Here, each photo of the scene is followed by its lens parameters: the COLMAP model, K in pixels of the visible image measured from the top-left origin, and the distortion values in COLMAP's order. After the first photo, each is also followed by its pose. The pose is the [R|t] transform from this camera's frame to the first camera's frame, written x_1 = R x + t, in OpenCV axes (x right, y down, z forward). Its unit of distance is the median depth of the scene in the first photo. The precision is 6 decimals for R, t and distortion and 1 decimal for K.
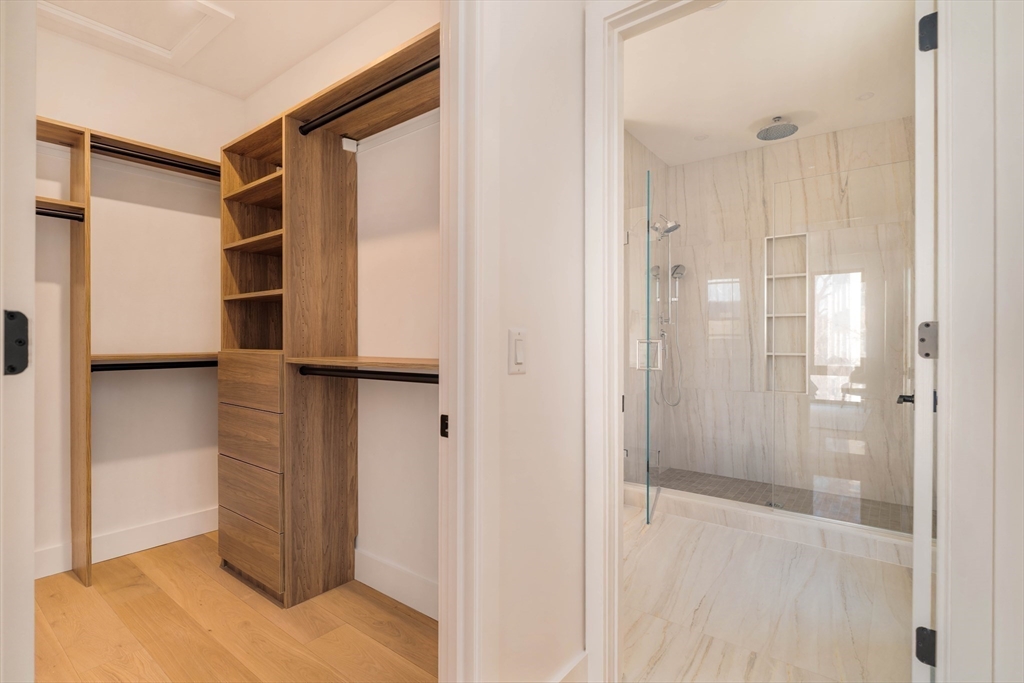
lens RADIAL K [[499.1, 0, 512.3], [0, 499.1, 344.0], [0, 0, 1]] dist [-0.003259, 0.000538]
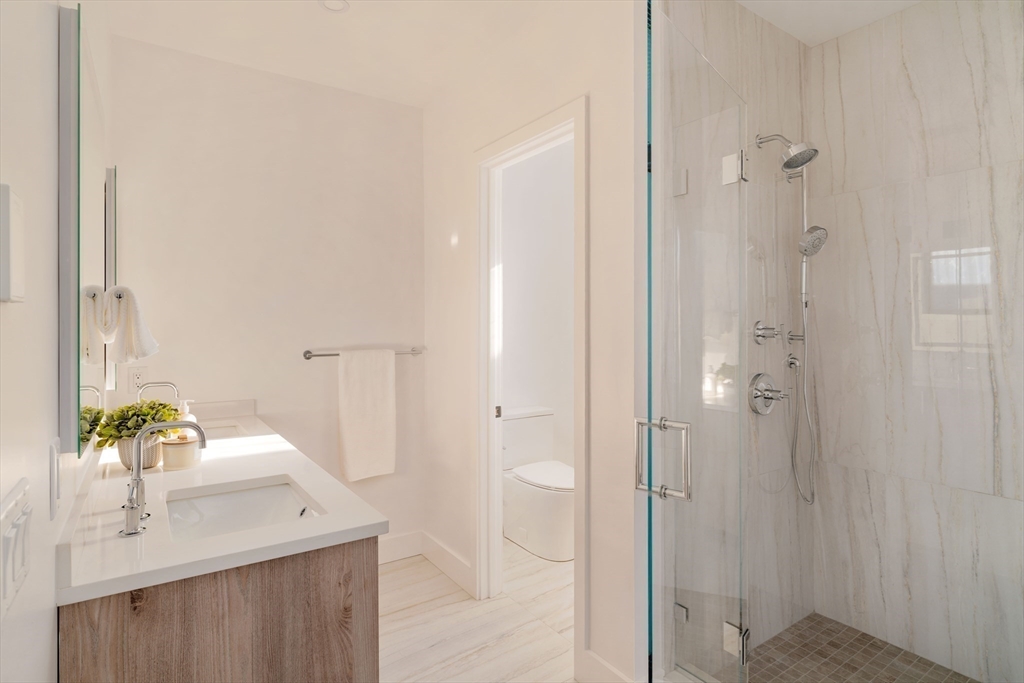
lens RADIAL K [[550.6, 0, 510.9], [0, 550.6, 325.4], [0, 0, 1]] dist [-0.007987, 0.003833]
pose [[0.953302, 0.000340, -0.302019, 0.204173], [-0.003734, 0.999936, -0.010660, -0.054847], [0.301996, 0.011290, 0.953242, 0.377461]]
